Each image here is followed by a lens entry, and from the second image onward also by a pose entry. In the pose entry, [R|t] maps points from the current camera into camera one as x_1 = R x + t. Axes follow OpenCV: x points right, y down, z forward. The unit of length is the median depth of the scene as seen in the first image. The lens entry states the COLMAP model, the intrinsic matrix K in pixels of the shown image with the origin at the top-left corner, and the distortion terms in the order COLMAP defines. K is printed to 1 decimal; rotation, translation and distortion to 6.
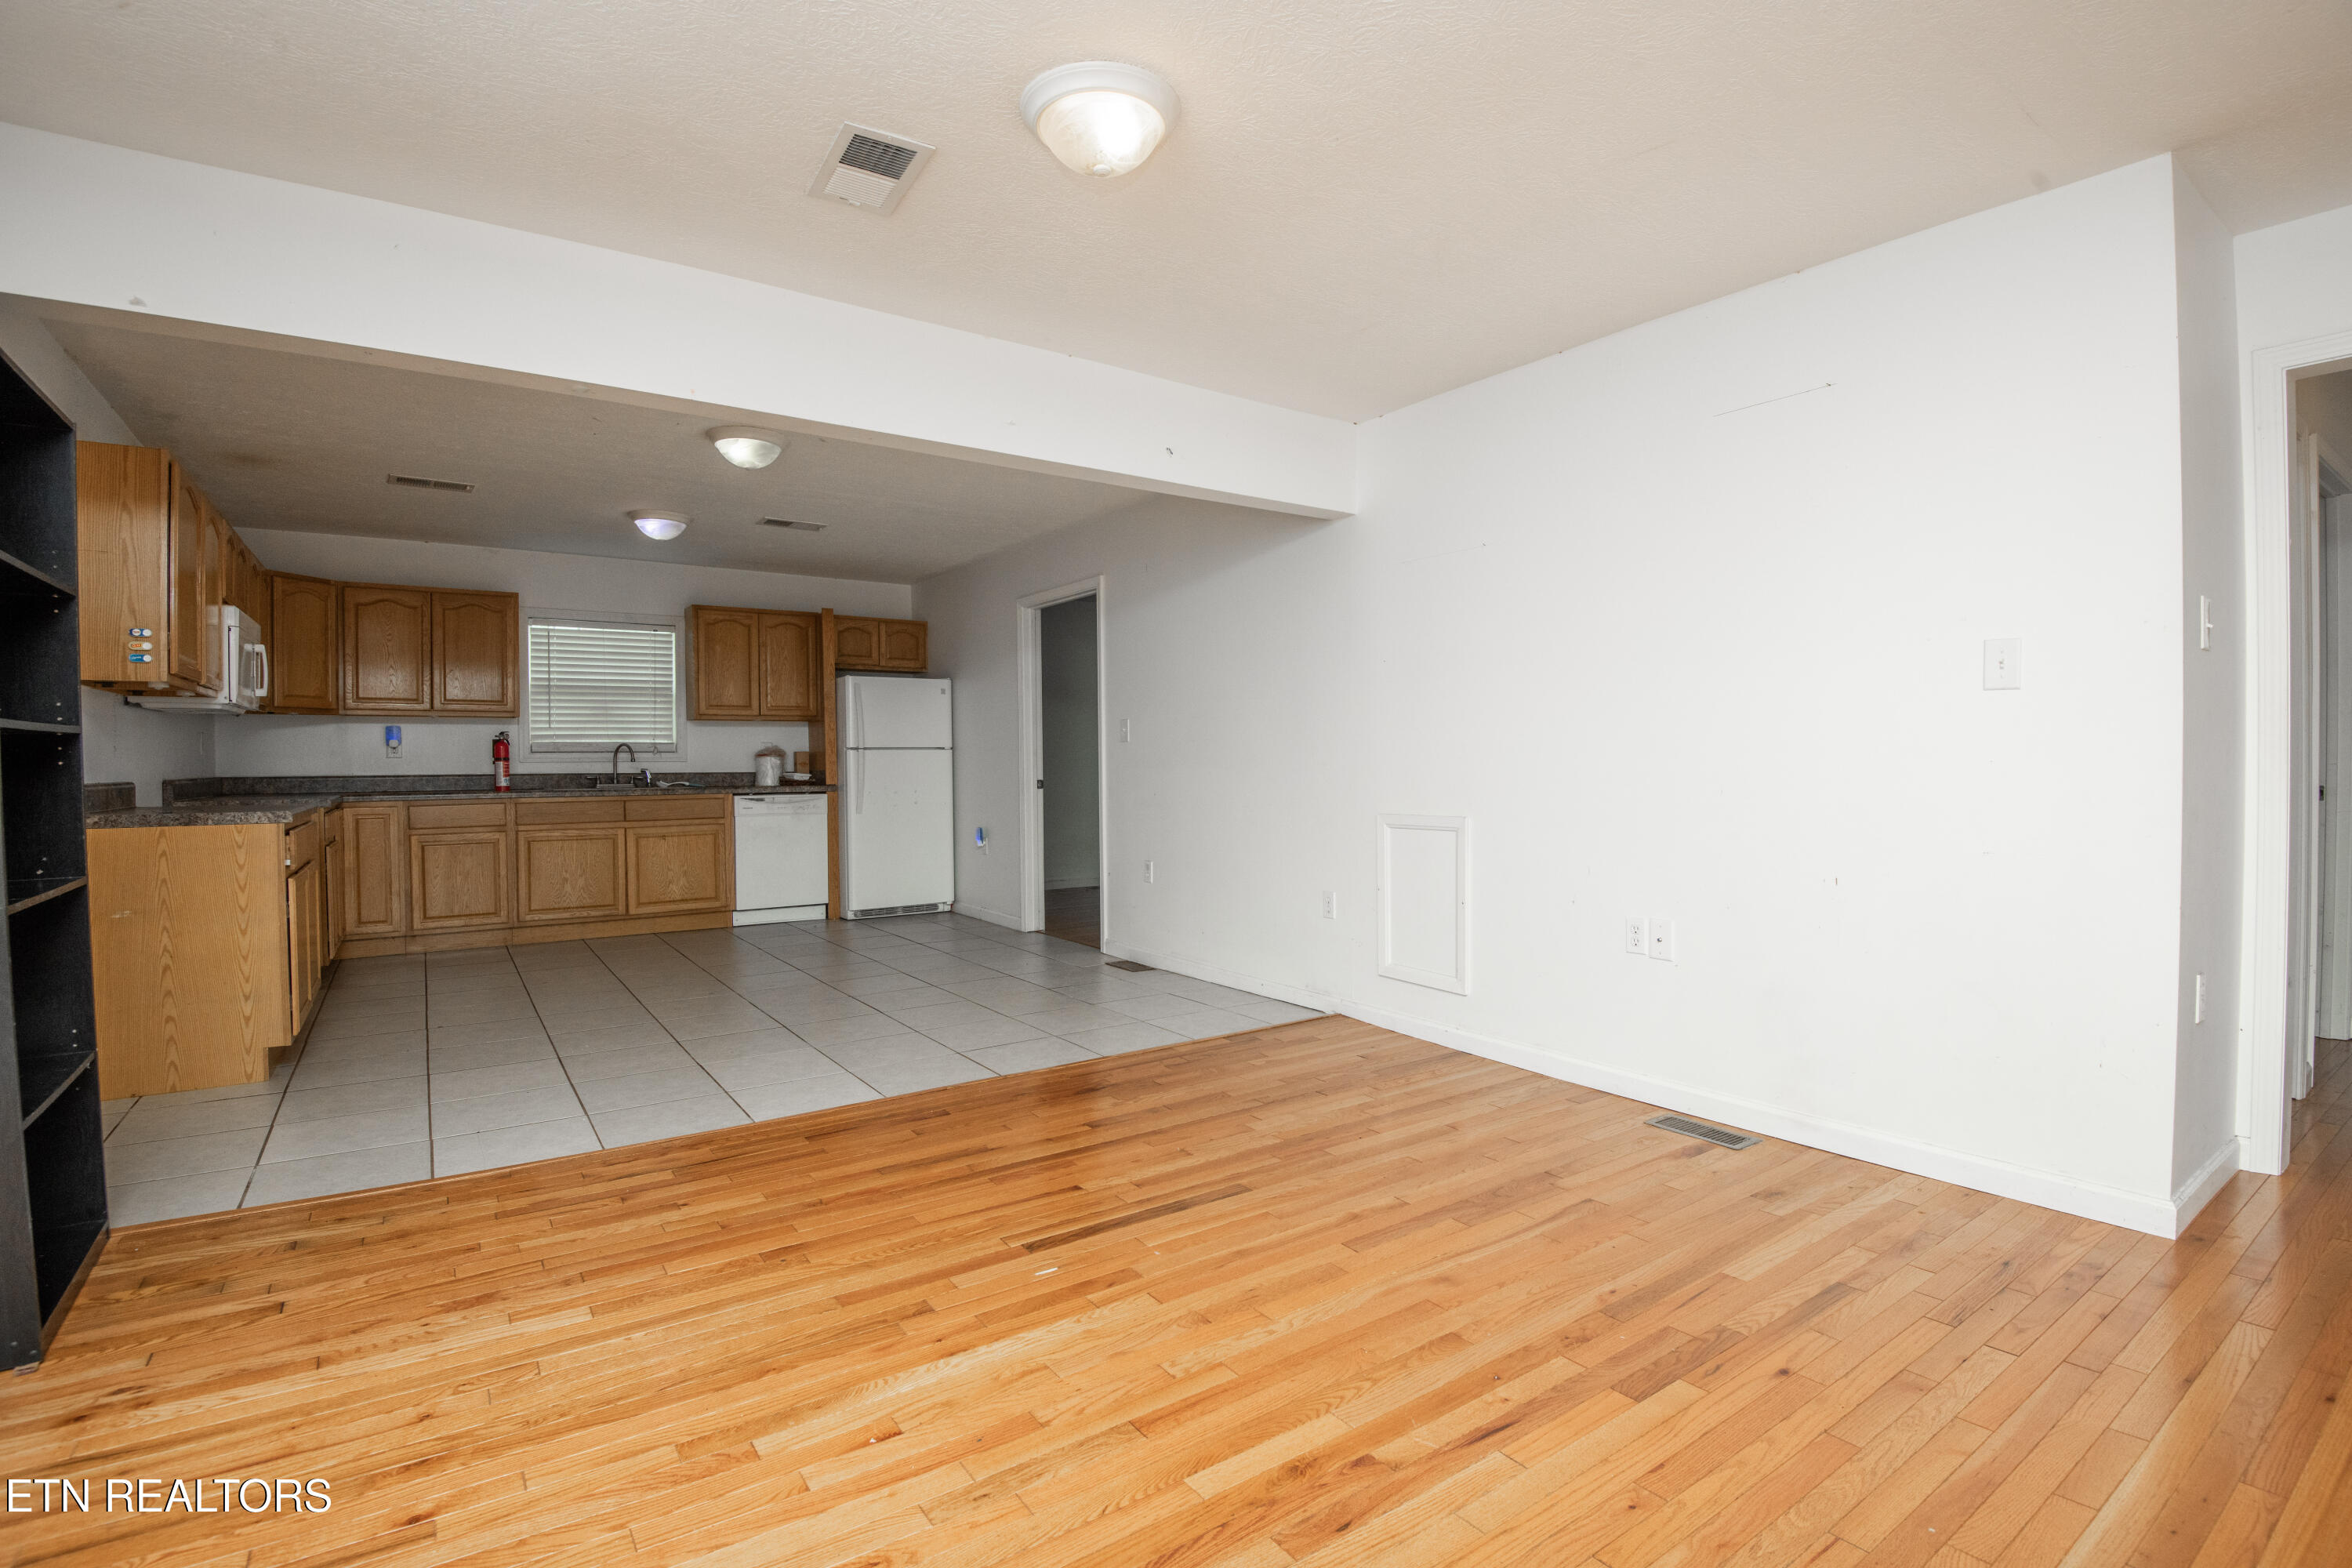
lens RADIAL K [[1084.4, 0, 1186.9], [0, 1084.4, 780.9], [0, 0, 1]] dist [-0.004836, -0.025186]
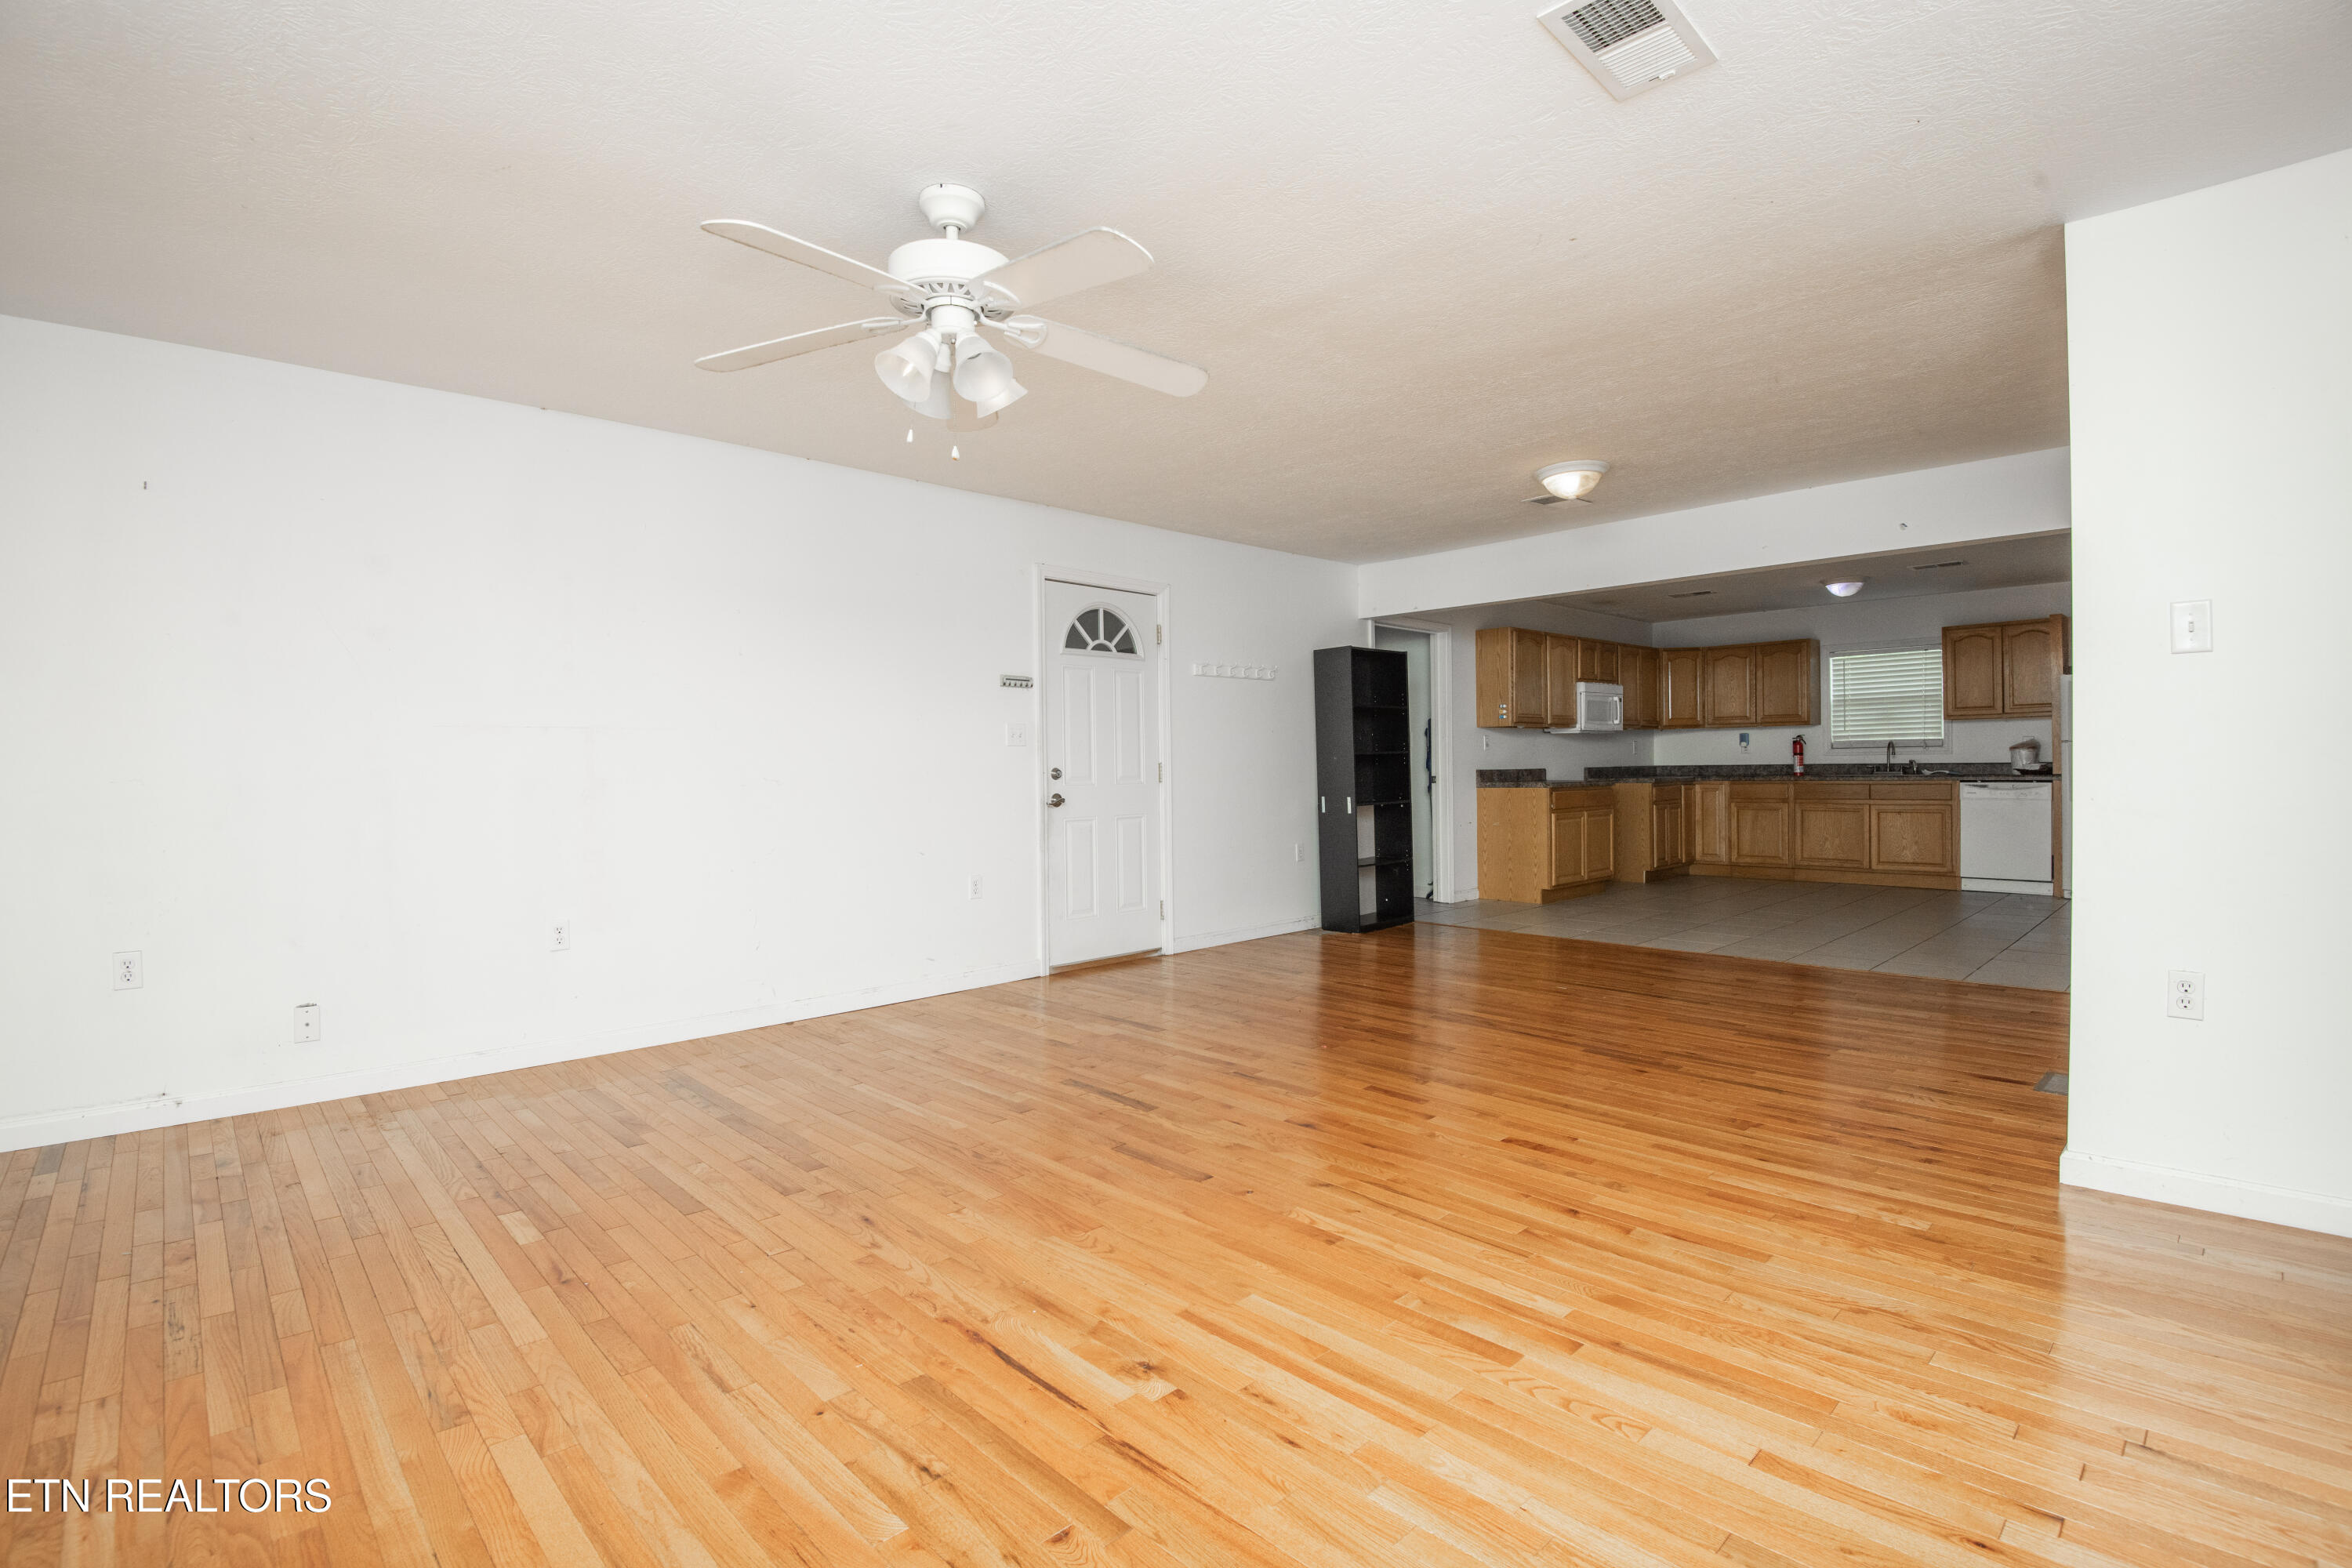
lens RADIAL K [[1087.6, 0, 1187.7], [0, 1087.6, 777.9], [0, 0, 1]] dist [-0.014972, -0.018225]
pose [[0.150408, 0.014792, -0.988513, 0.660738], [-0.004399, 0.999888, 0.014293, -0.004836], [0.988614, 0.002199, 0.150457, -0.038598]]
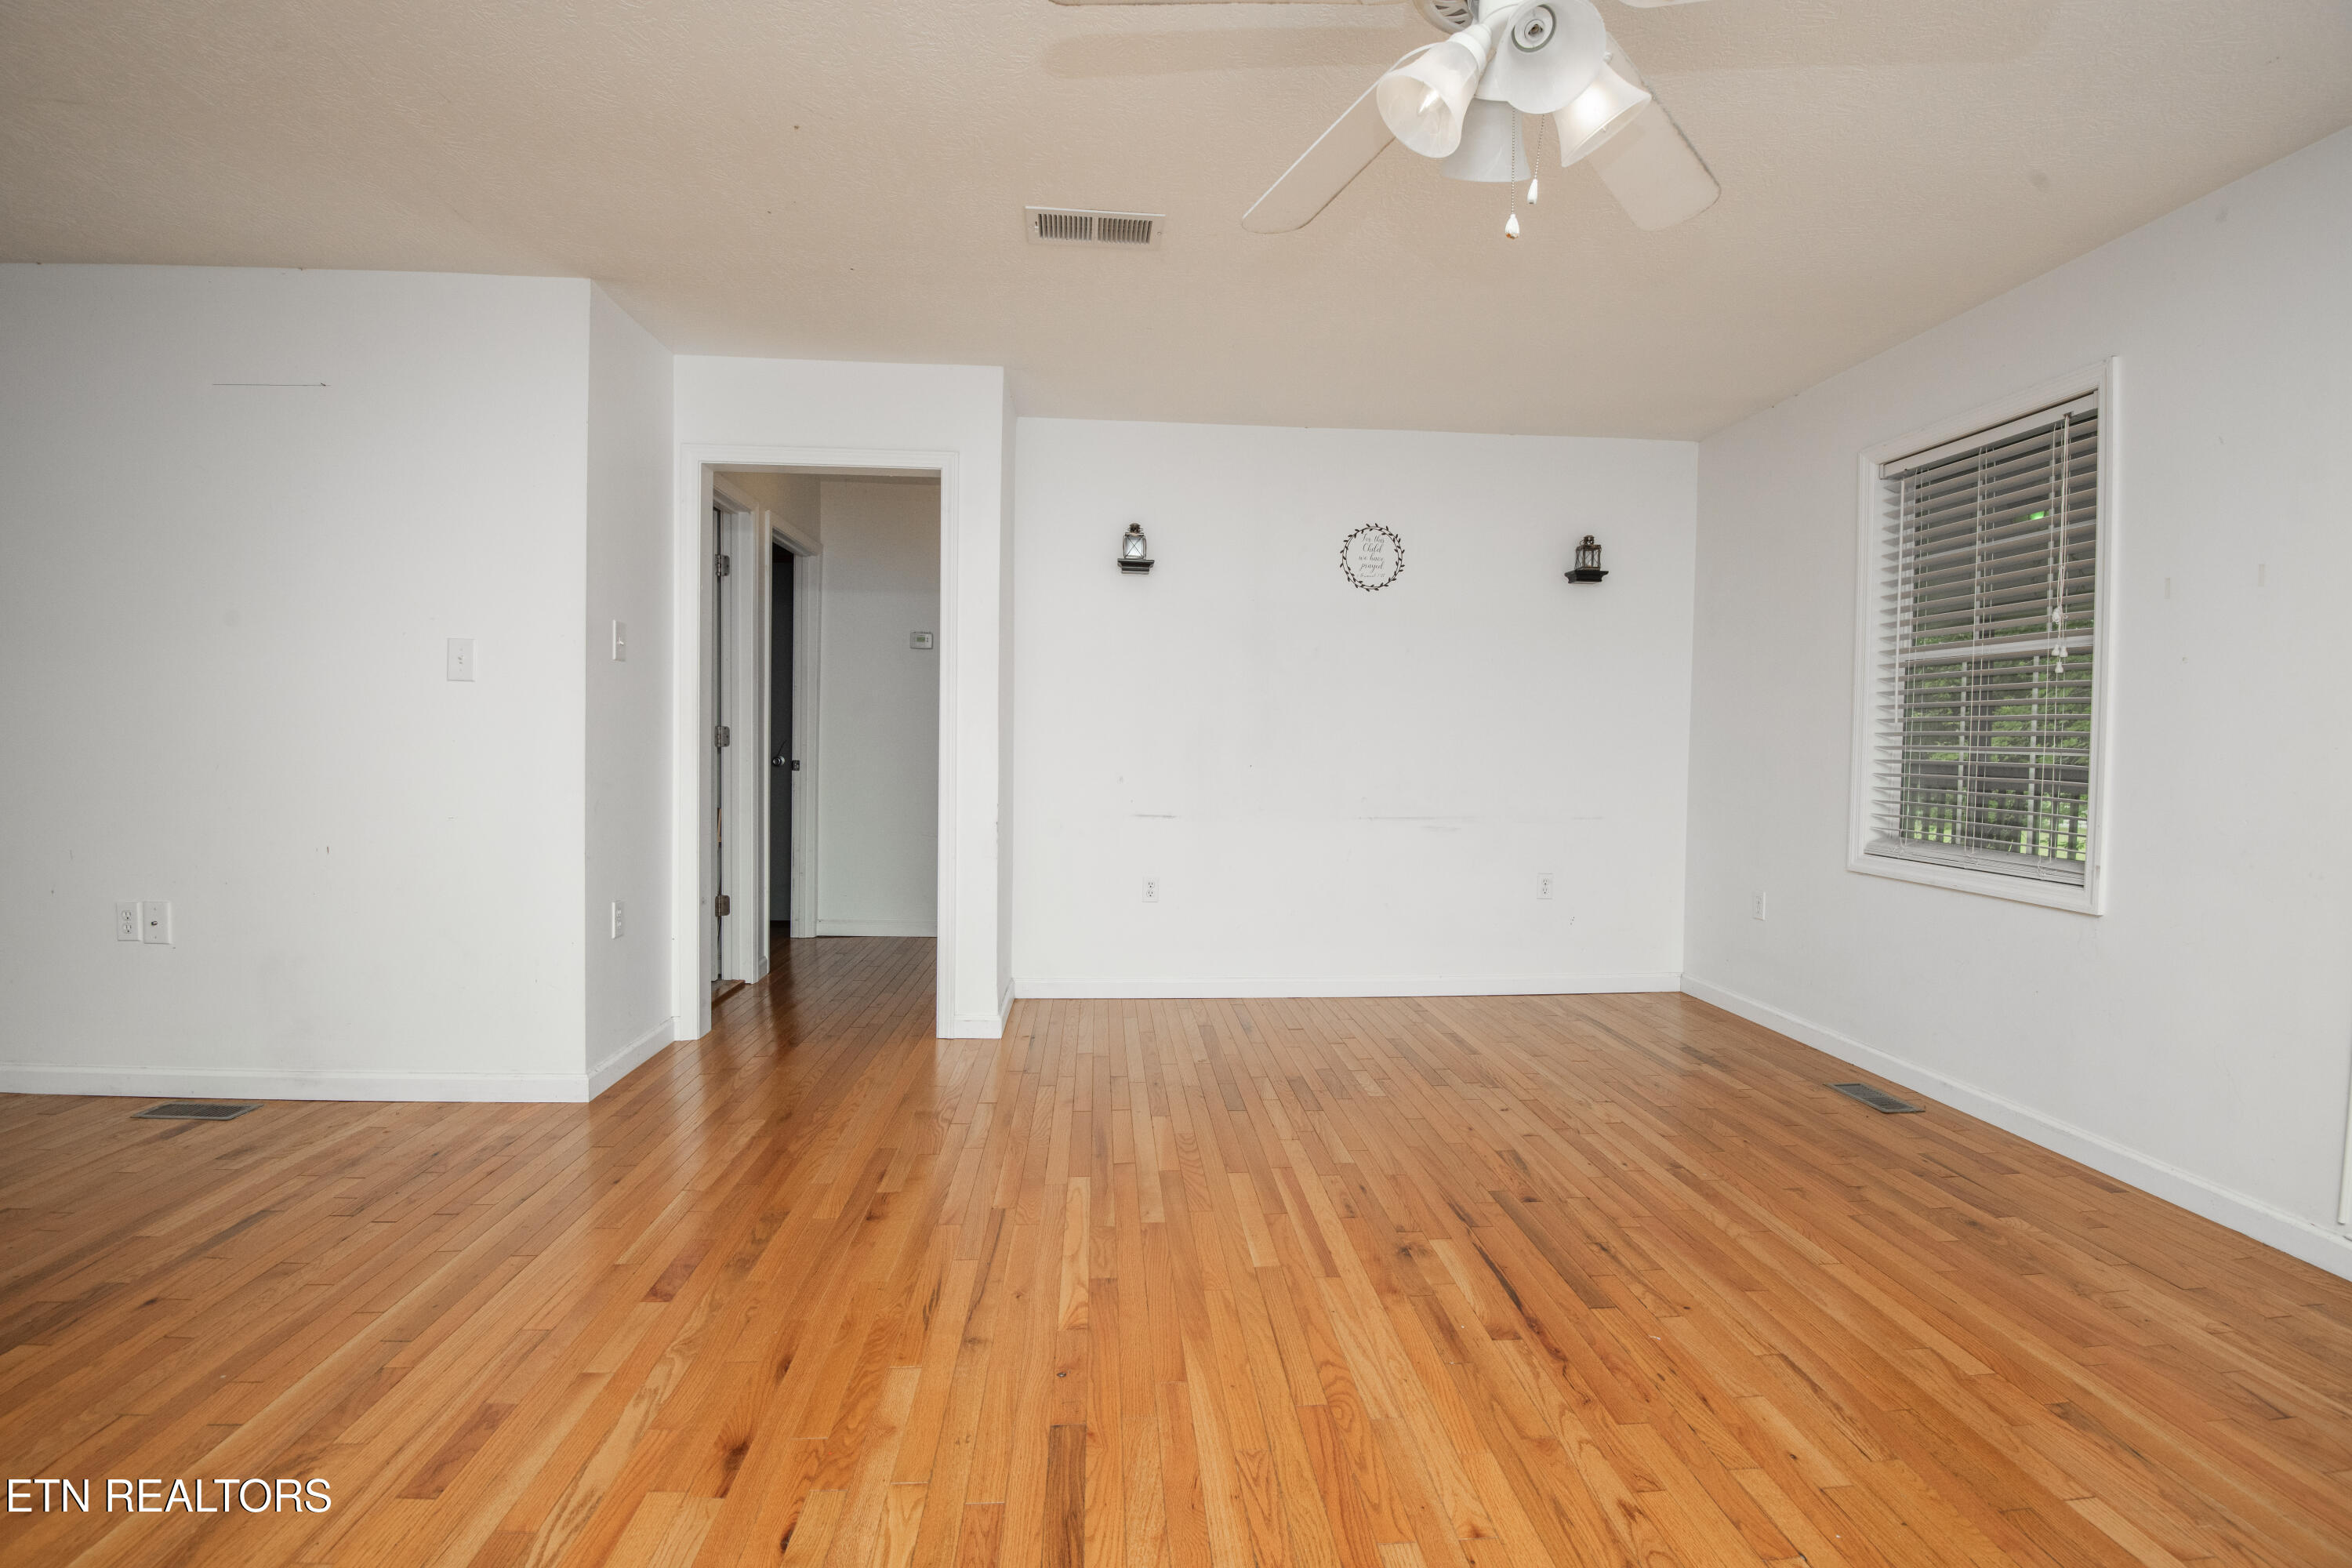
lens RADIAL K [[1084.4, 0, 1186.9], [0, 1084.4, 780.9], [0, 0, 1]] dist [-0.004836, -0.025186]
pose [[0.509783, -0.014887, 0.860174, 0.053188], [-0.008105, 0.999723, 0.022105, -0.002384], [-0.860265, -0.018241, 0.509521, -0.118743]]
